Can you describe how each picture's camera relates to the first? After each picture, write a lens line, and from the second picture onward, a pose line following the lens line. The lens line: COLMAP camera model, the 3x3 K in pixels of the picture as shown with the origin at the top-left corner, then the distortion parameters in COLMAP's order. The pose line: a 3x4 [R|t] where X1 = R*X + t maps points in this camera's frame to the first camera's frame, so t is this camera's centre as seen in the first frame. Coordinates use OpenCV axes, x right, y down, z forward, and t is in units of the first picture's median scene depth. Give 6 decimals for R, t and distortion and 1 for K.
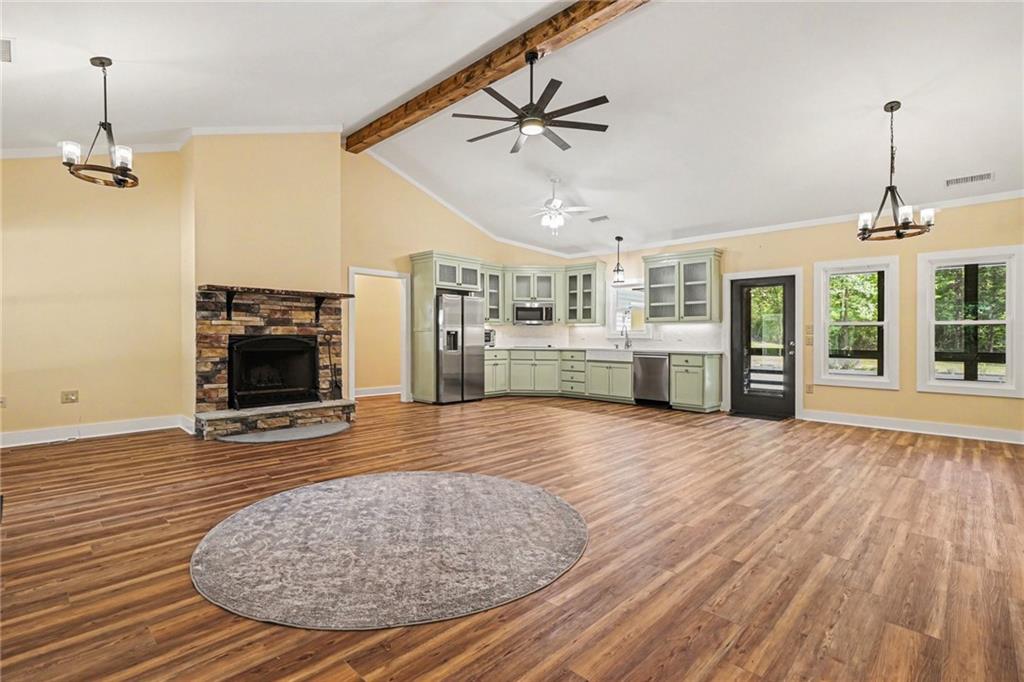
lens RADIAL K [[474.4, 0, 510.4], [0, 474.4, 334.6], [0, 0, 1]] dist [0.020196, 0.001051]
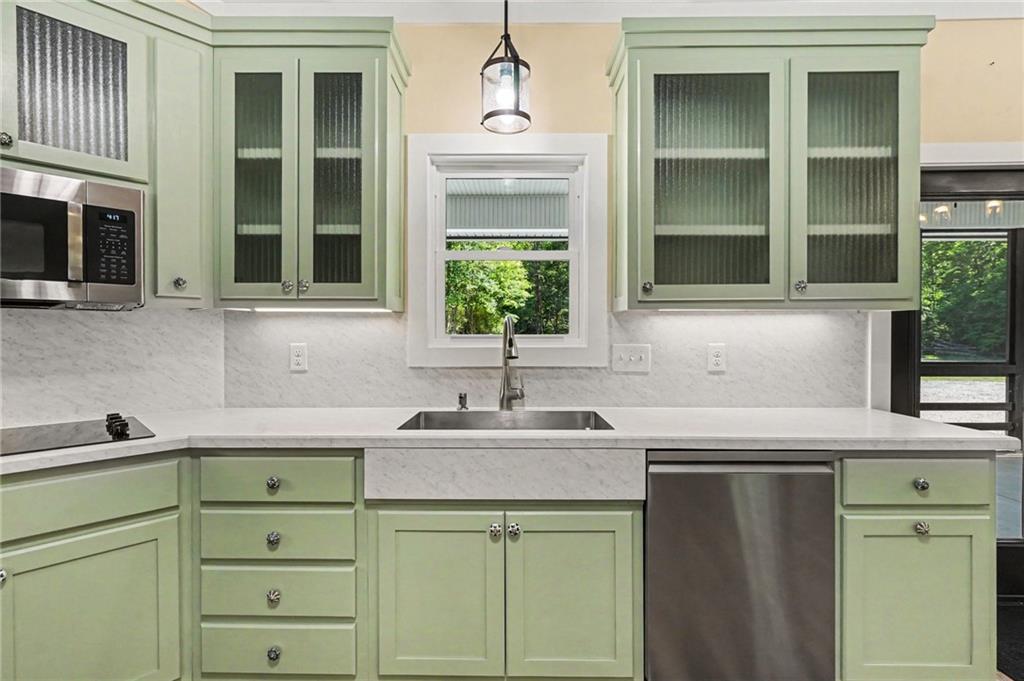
lens RADIAL K [[474.4, 0, 496.0], [0, 474.4, 324.8], [0, 0, 1]] dist [0.020196, 0.001051]
pose [[0.739249, -0.001163, 0.673431, 0.067520], [0.004224, 0.999987, -0.002909, -0.013509], [-0.673419, 0.004995, 0.739244, 0.783167]]
